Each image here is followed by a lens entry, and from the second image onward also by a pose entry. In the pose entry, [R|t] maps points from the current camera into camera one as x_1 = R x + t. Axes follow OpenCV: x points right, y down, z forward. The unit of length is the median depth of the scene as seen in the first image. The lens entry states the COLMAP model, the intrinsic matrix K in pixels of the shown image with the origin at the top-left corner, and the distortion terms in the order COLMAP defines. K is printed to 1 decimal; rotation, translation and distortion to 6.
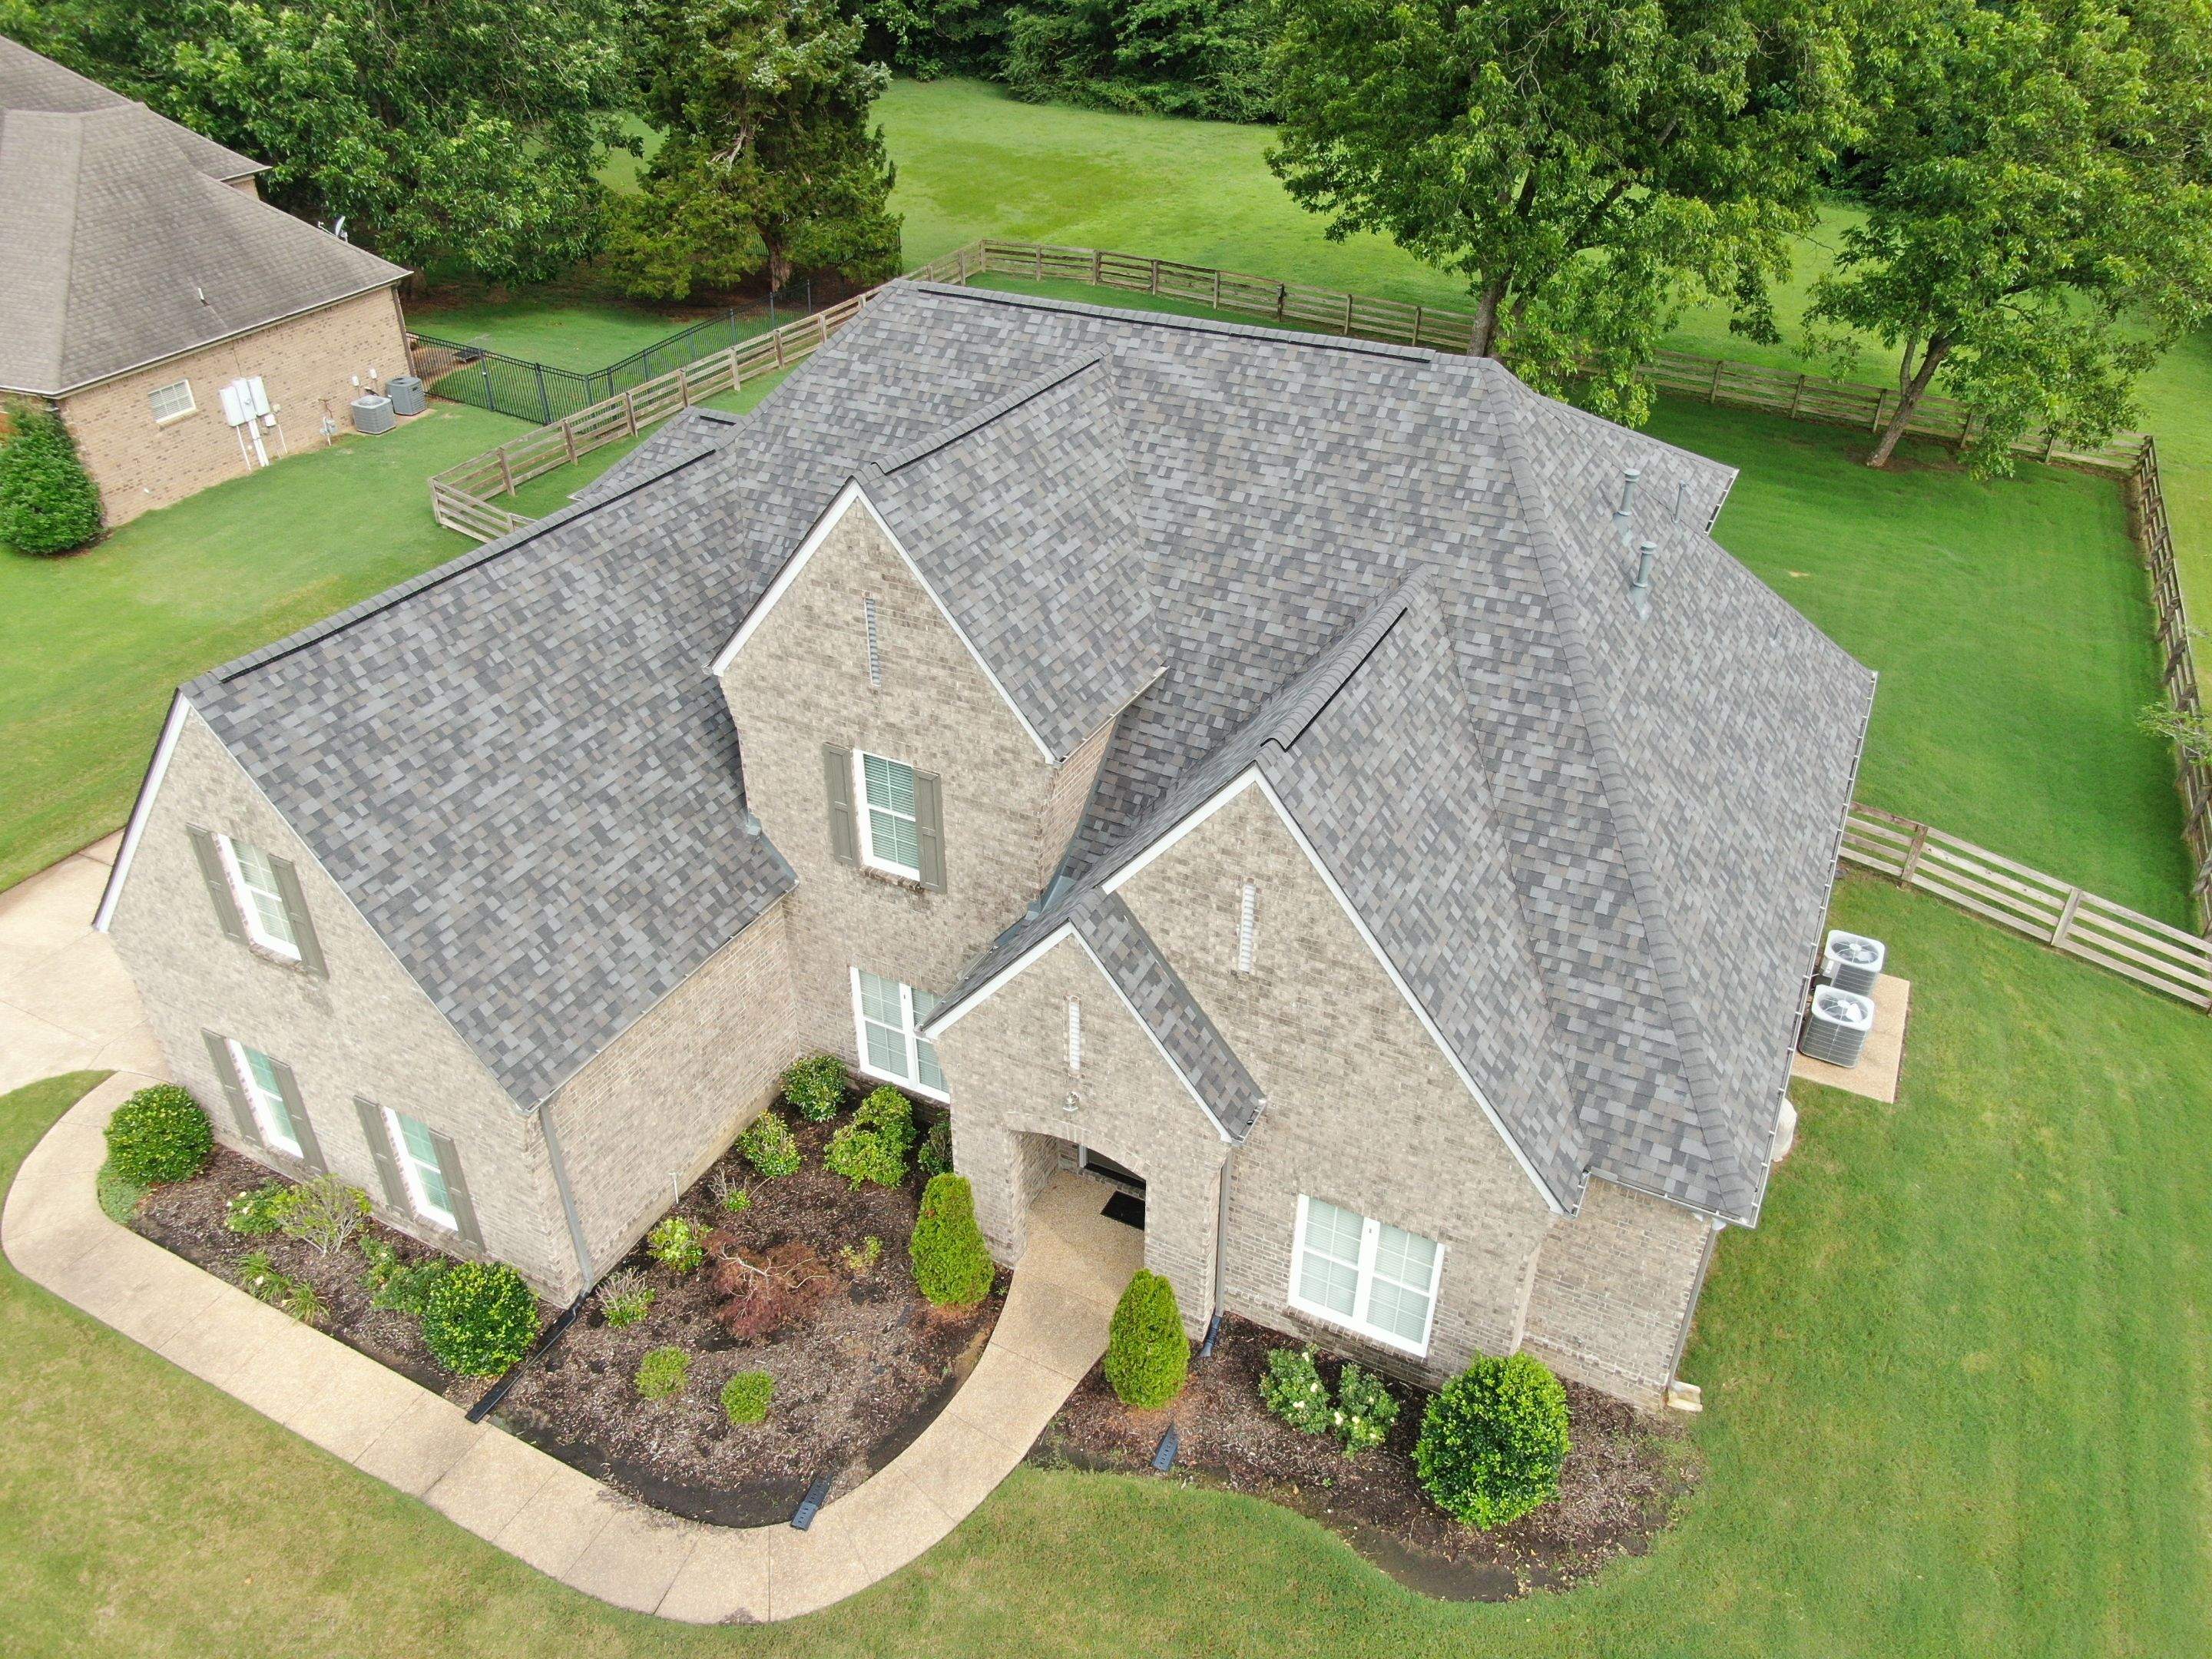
lens RADIAL K [[1589.2, 0, 1112.3], [0, 1589.2, 831.4], [0, 0, 1]] dist [-0.023701, 0.008339]
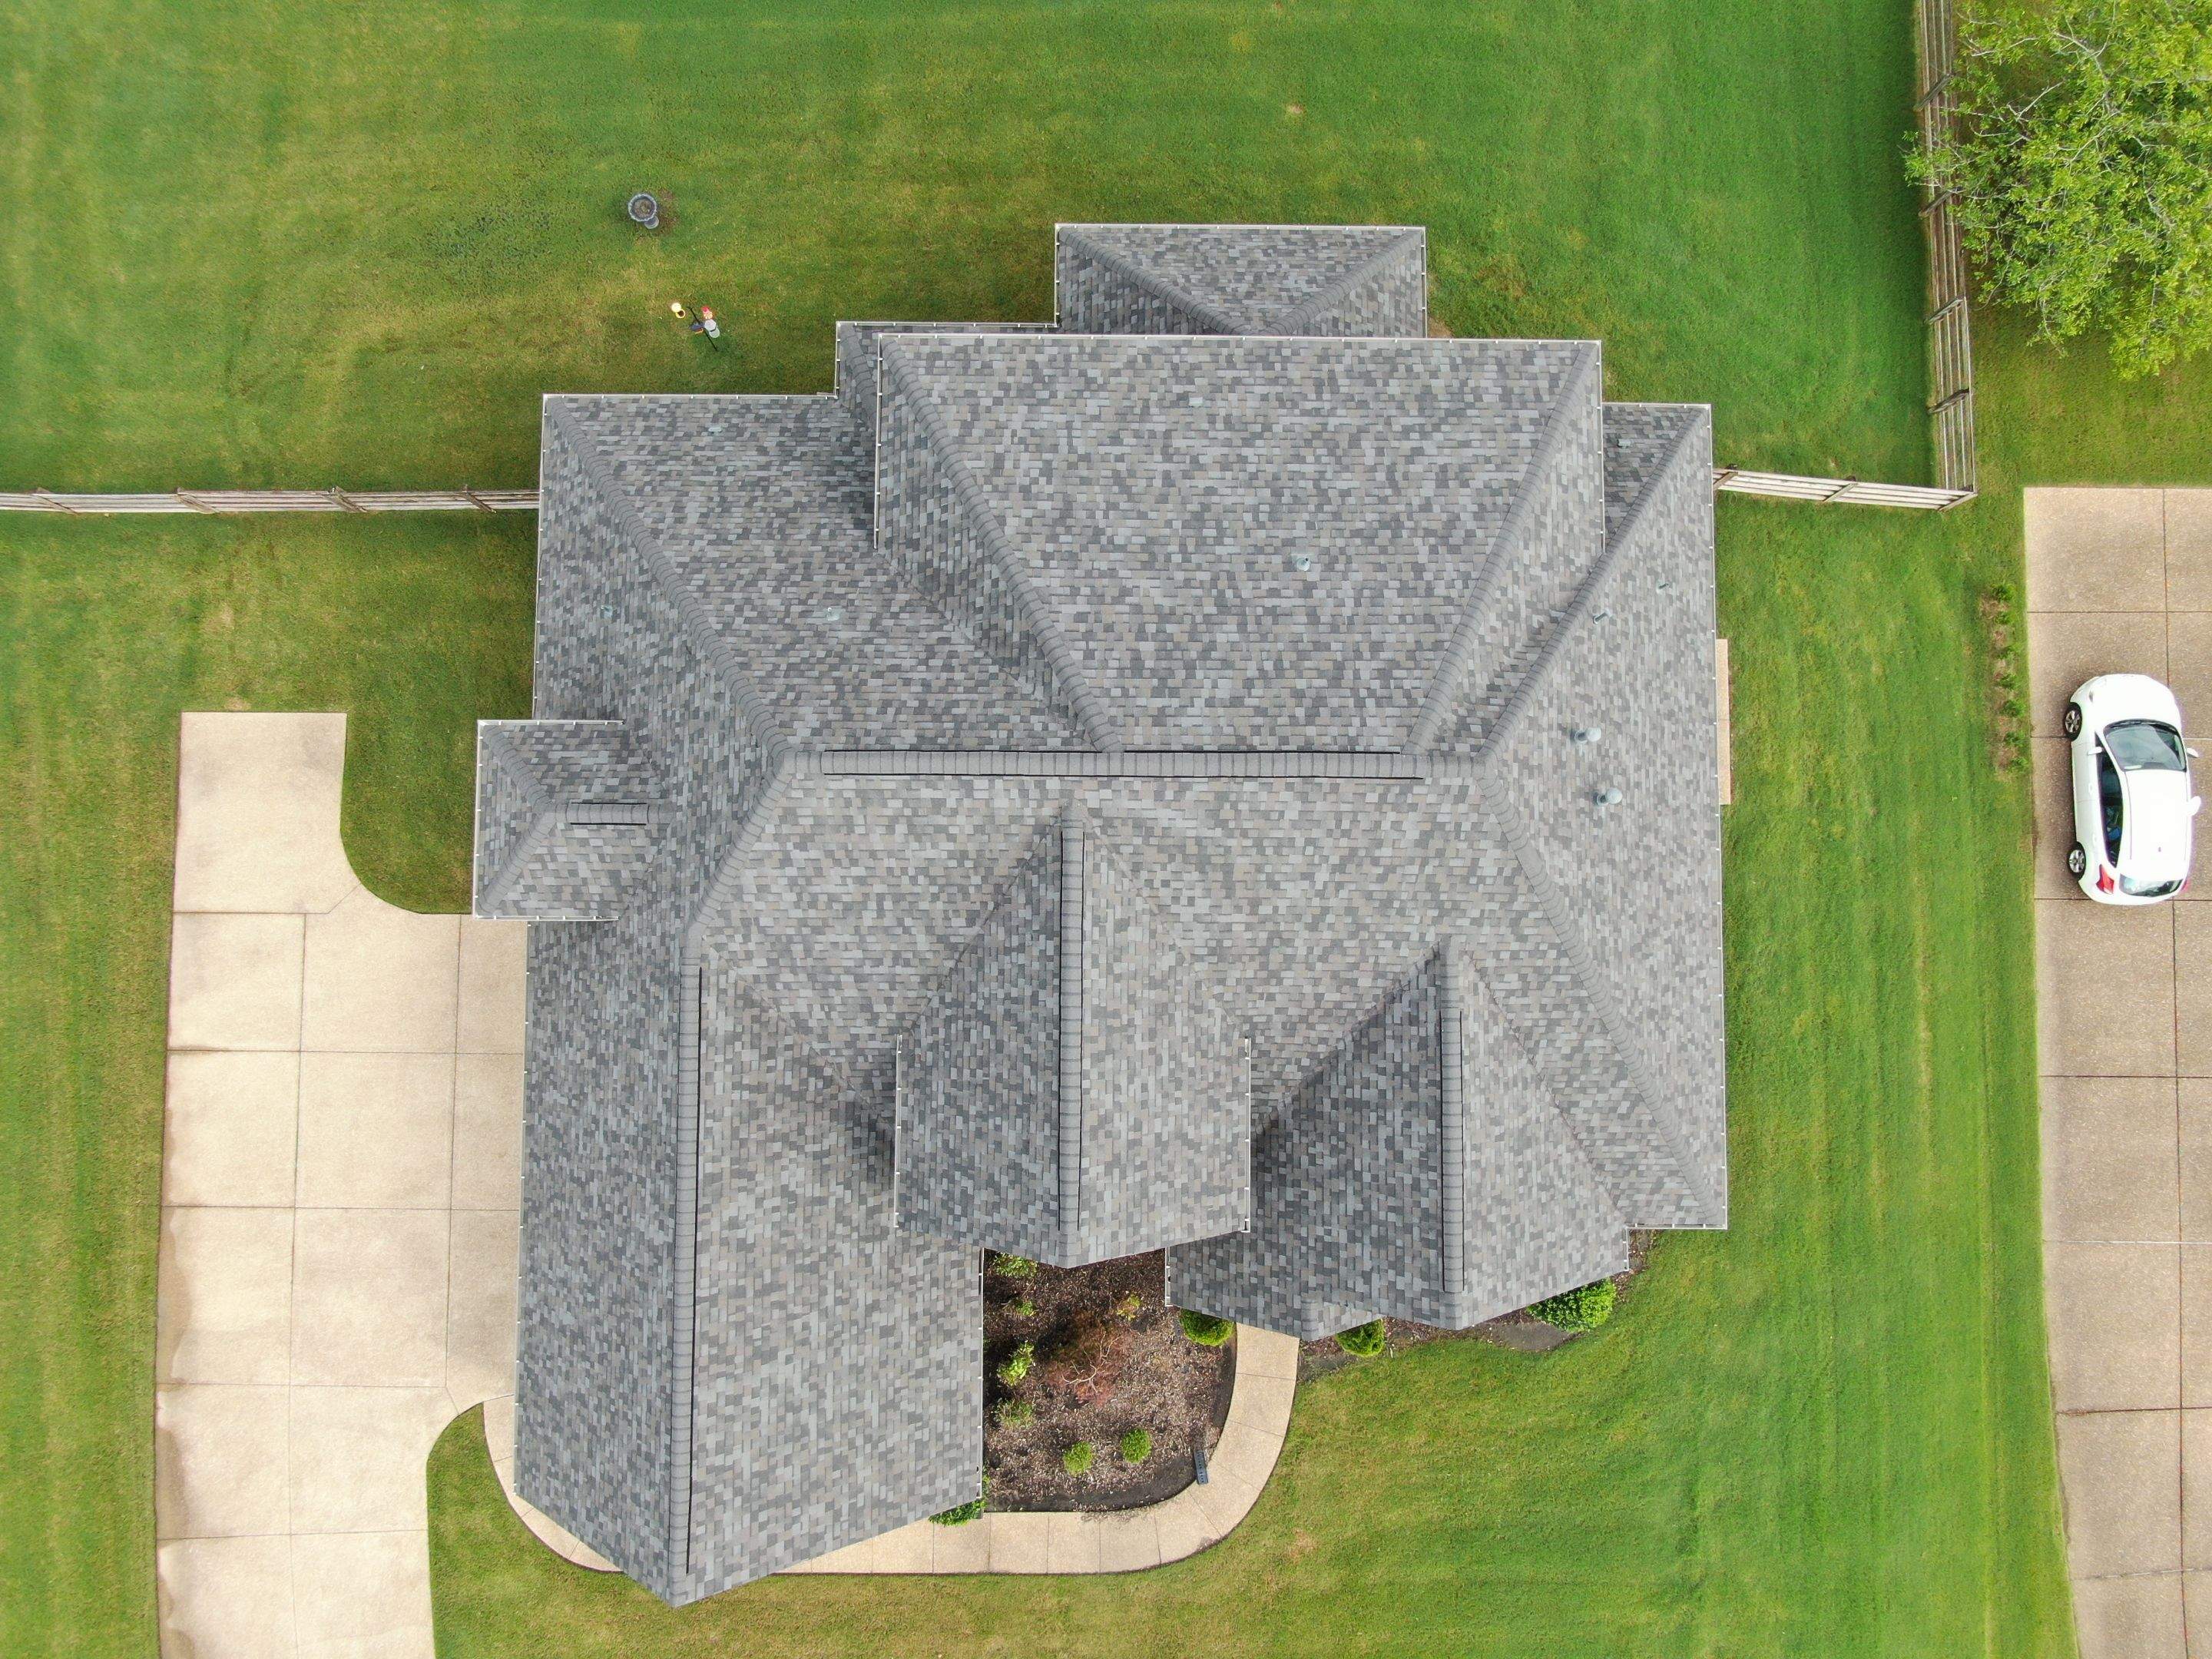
lens RADIAL K [[1589.2, 0, 1112.5], [0, 1589.2, 826.4], [0, 0, 1]] dist [-0.023701, 0.008339]
pose [[0.894683, -0.445286, 0.035535, -0.027760], [0.236872, 0.540365, 0.807402, -1.194664], [-0.378727, -0.713952, 0.588931, 0.478008]]
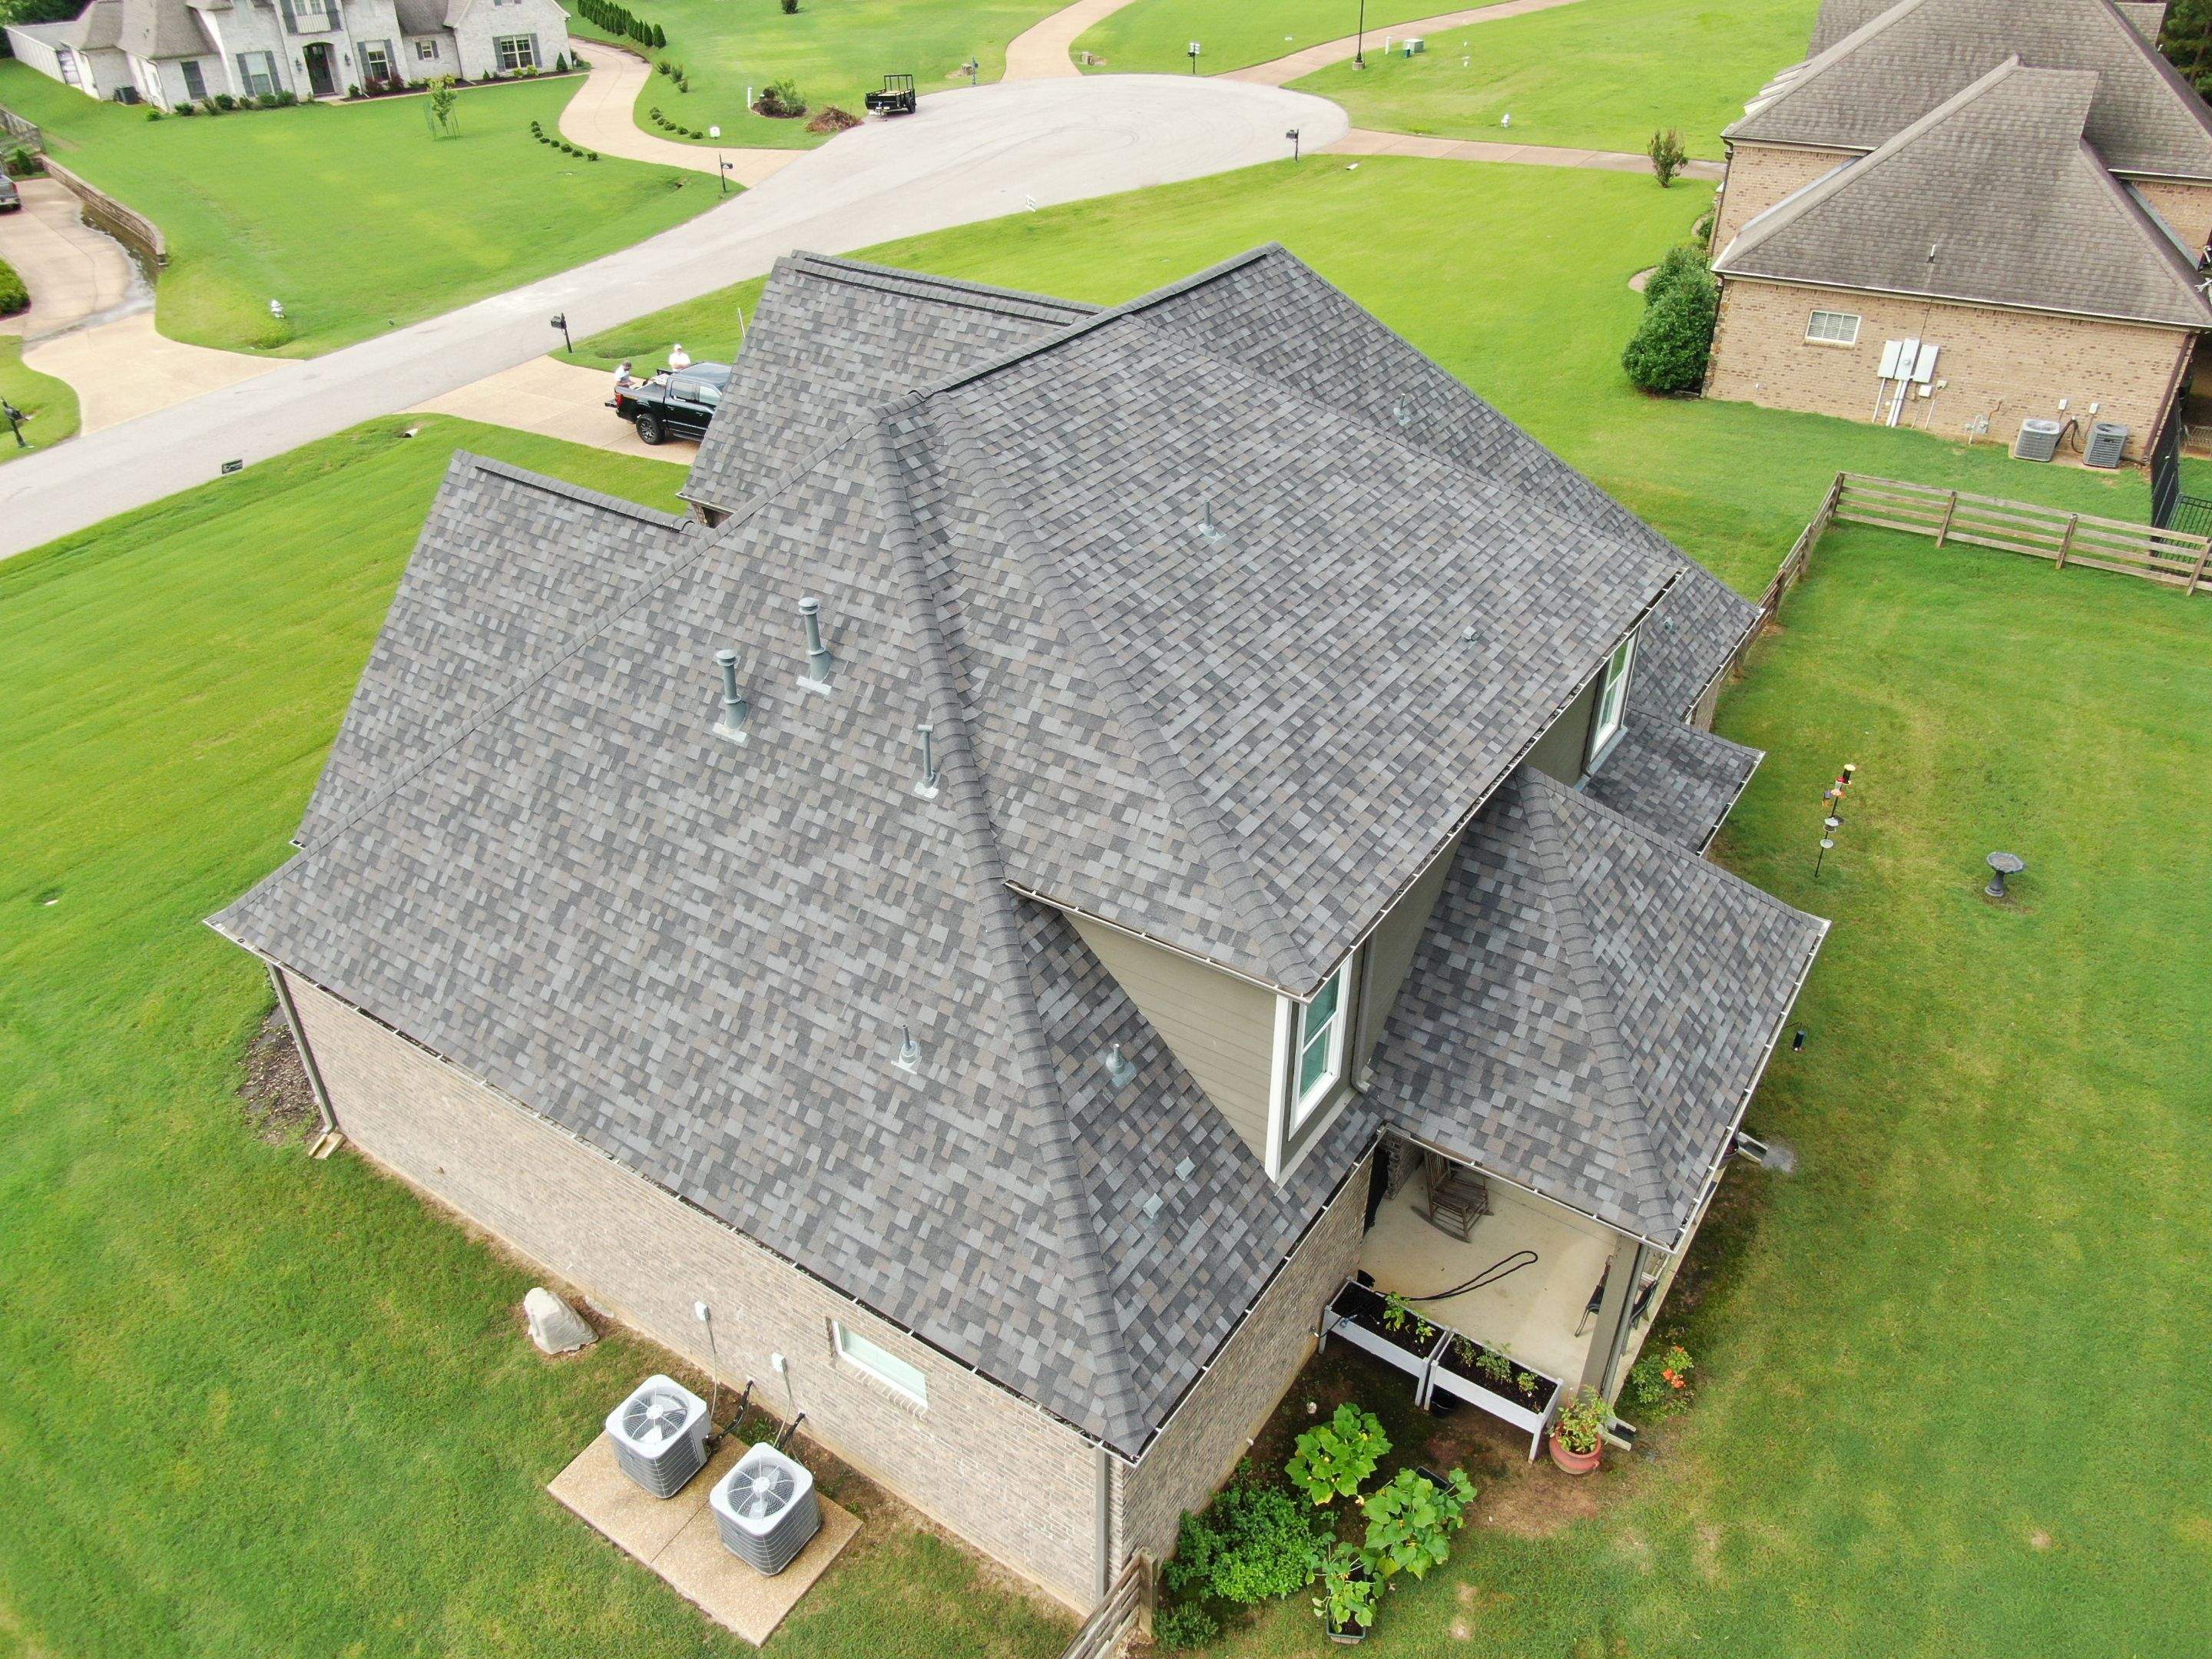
lens RADIAL K [[1589.2, 0, 1094.0], [0, 1589.2, 836.3], [0, 0, 1]] dist [-0.023701, 0.008339]
pose [[-0.123671, 0.547334, -0.827727, 1.086249], [-0.532749, 0.667105, 0.520721, -0.671937], [0.837188, 0.505368, 0.209090, 1.072418]]
